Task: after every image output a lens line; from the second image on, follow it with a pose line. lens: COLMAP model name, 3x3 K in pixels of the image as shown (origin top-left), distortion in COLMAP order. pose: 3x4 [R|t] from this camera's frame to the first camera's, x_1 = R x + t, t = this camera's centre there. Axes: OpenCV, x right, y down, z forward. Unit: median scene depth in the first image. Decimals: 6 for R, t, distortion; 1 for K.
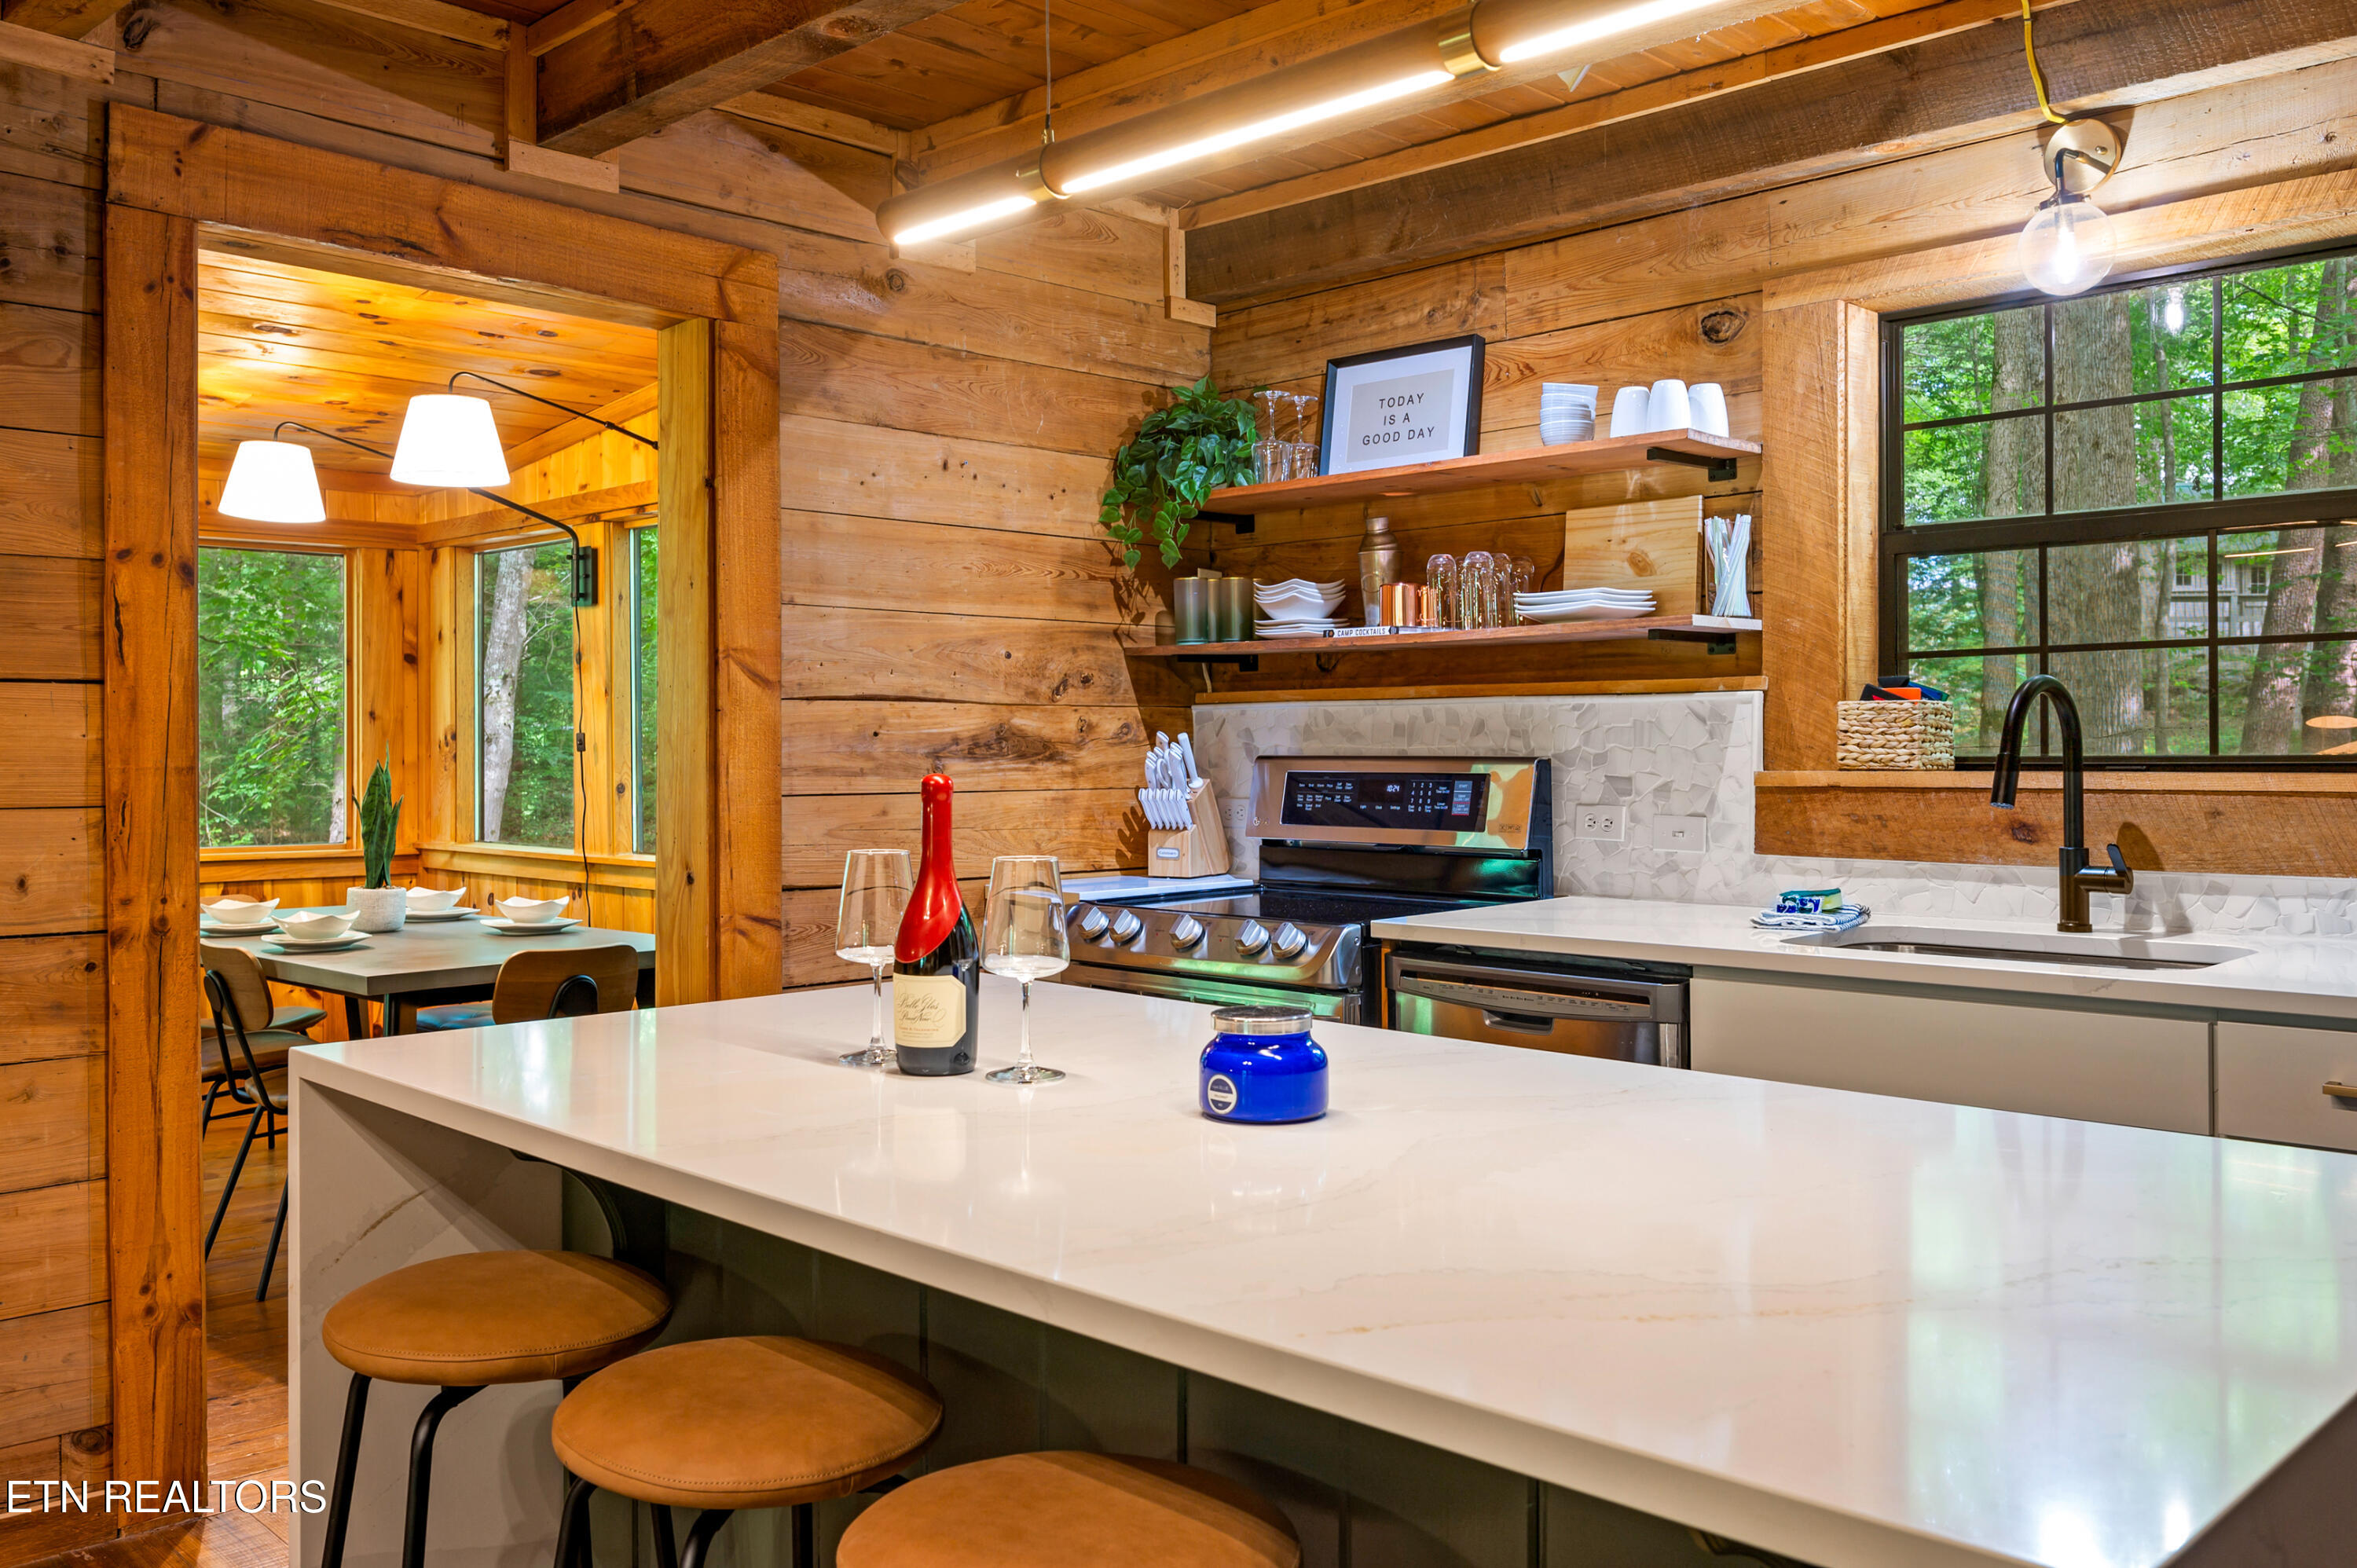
lens RADIAL K [[1943.4, 0, 1136.0], [0, 1943.4, 746.7], [0, 0, 1]] dist [-0.003533, 0.003974]
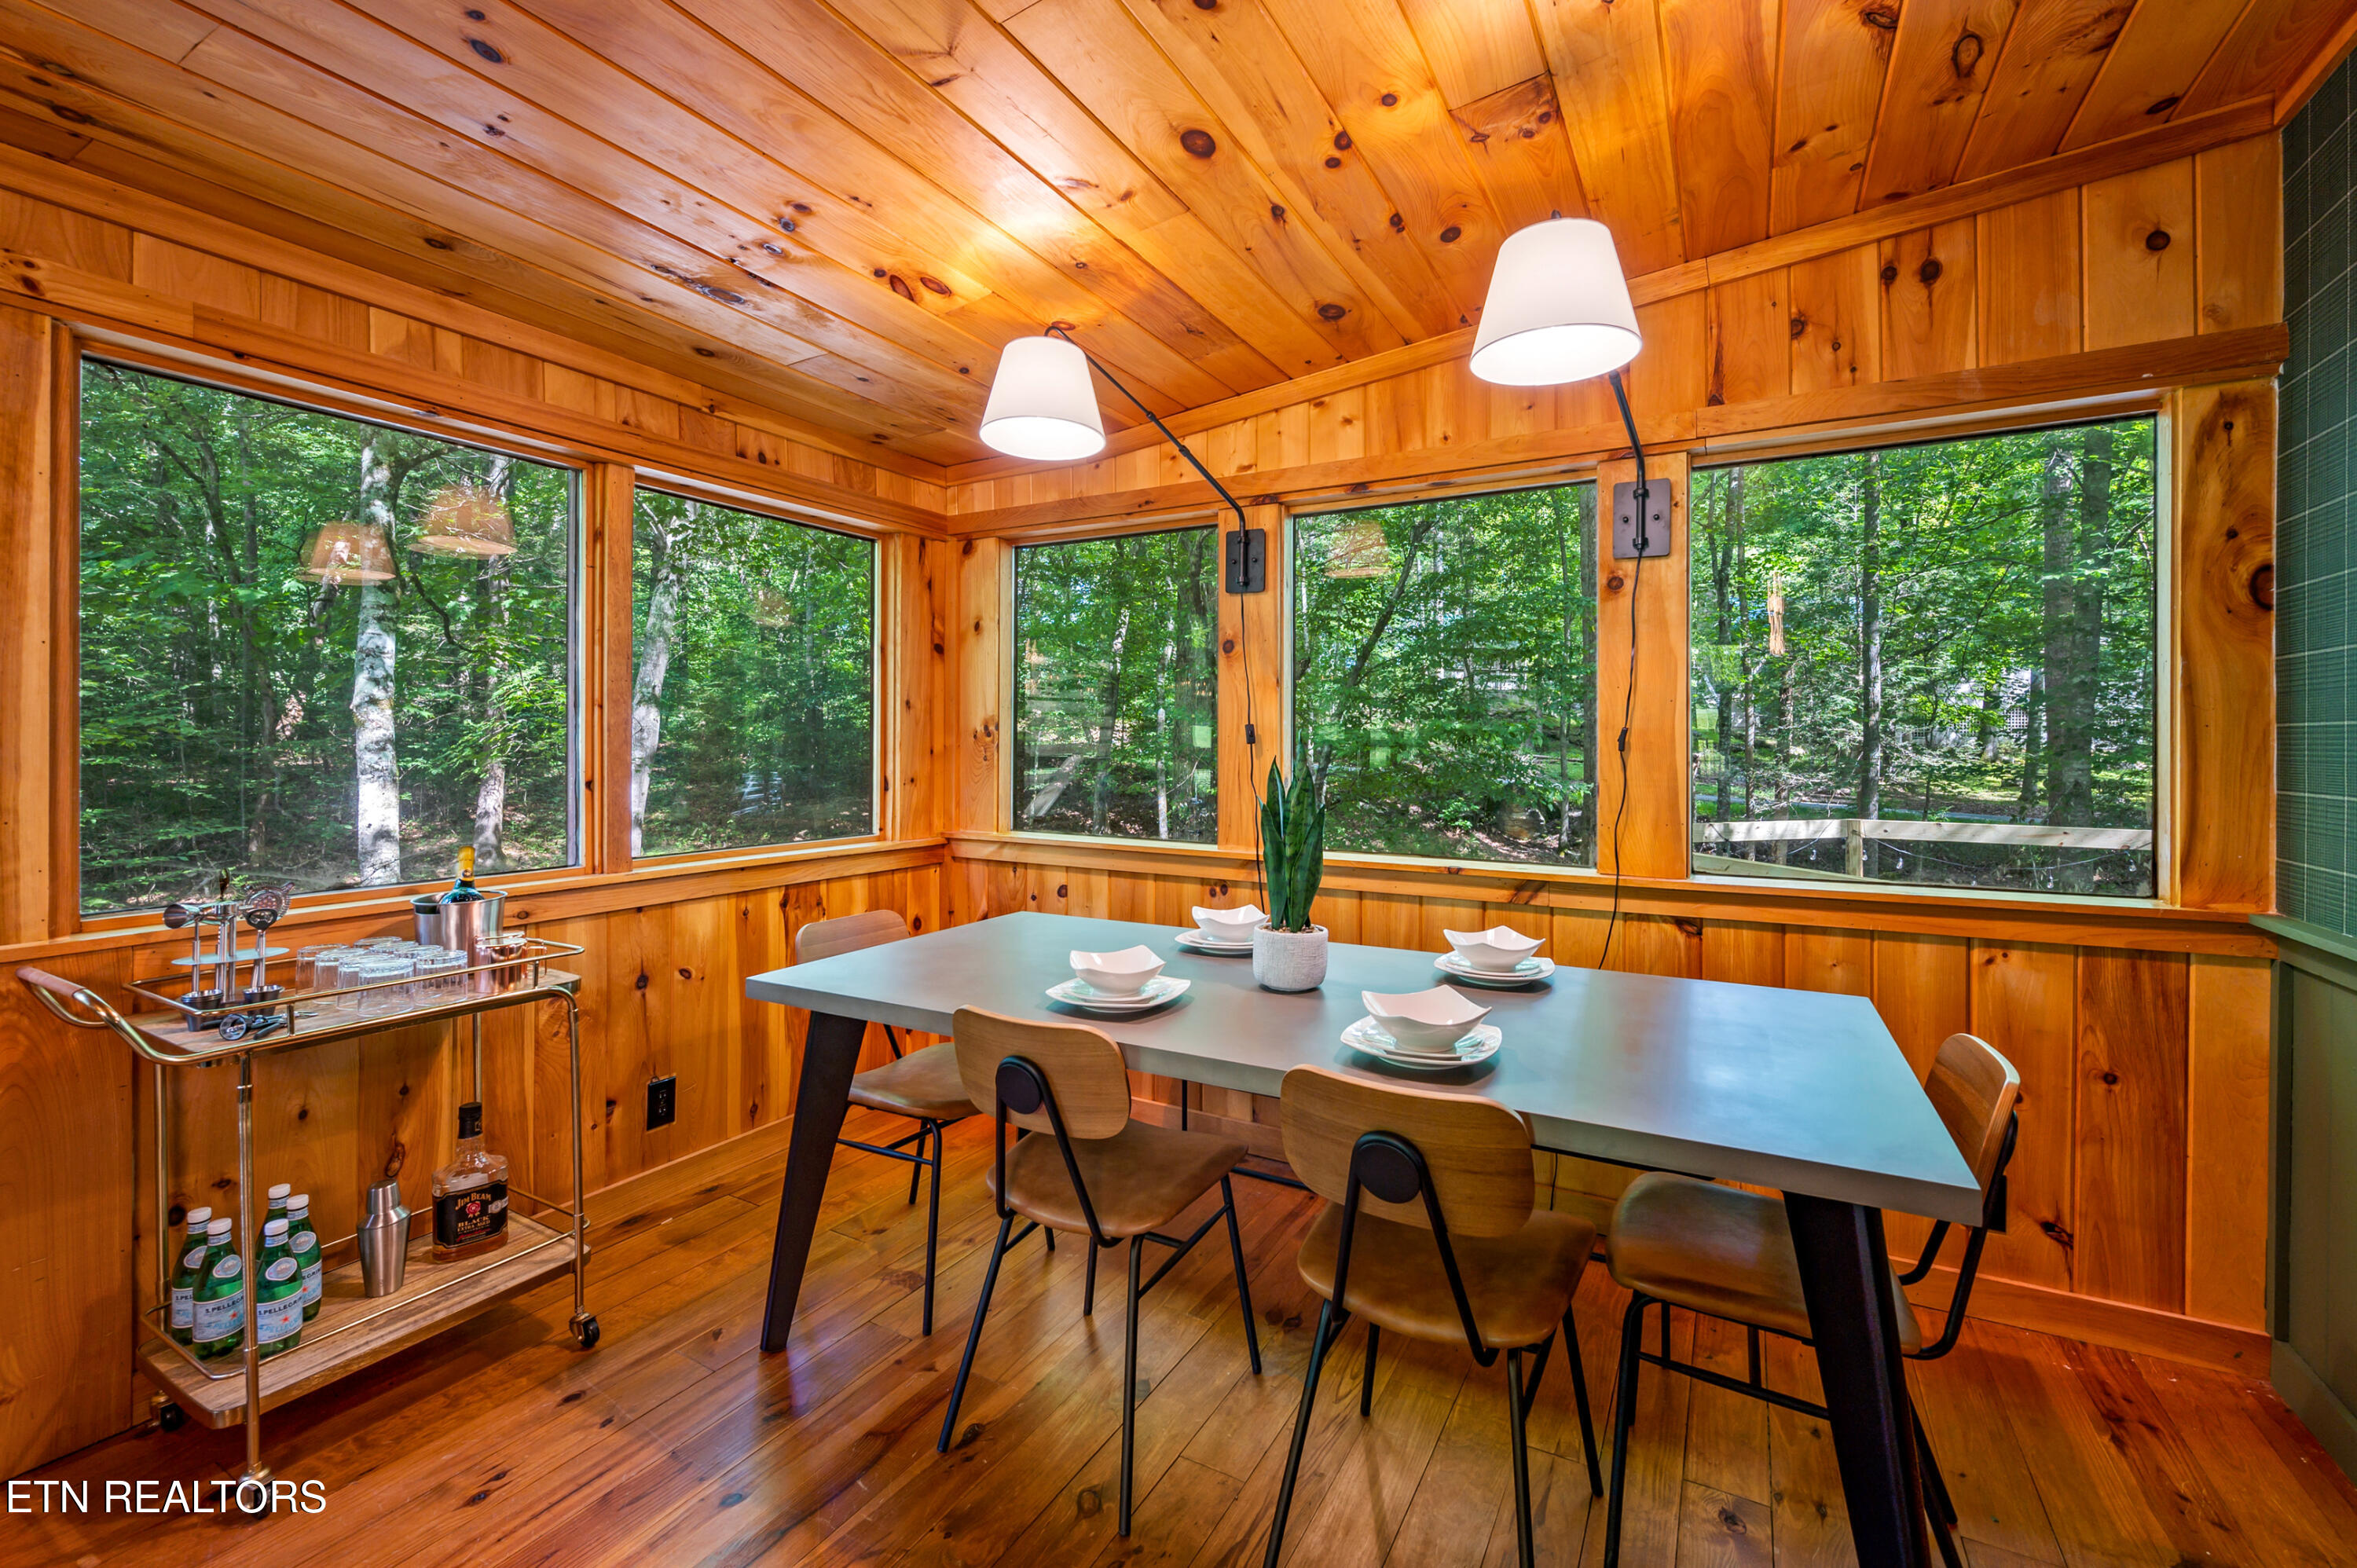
lens RADIAL K [[960.4, 0, 1156.9], [0, 960.4, 743.1], [0, 0, 1]] dist [0.000112, 0.000258]
pose [[0.954708, 0.003584, 0.297524, -0.418981], [-0.004689, 0.999985, 0.002998, 0.001406], [-0.297508, -0.004257, 0.954710, 0.499953]]
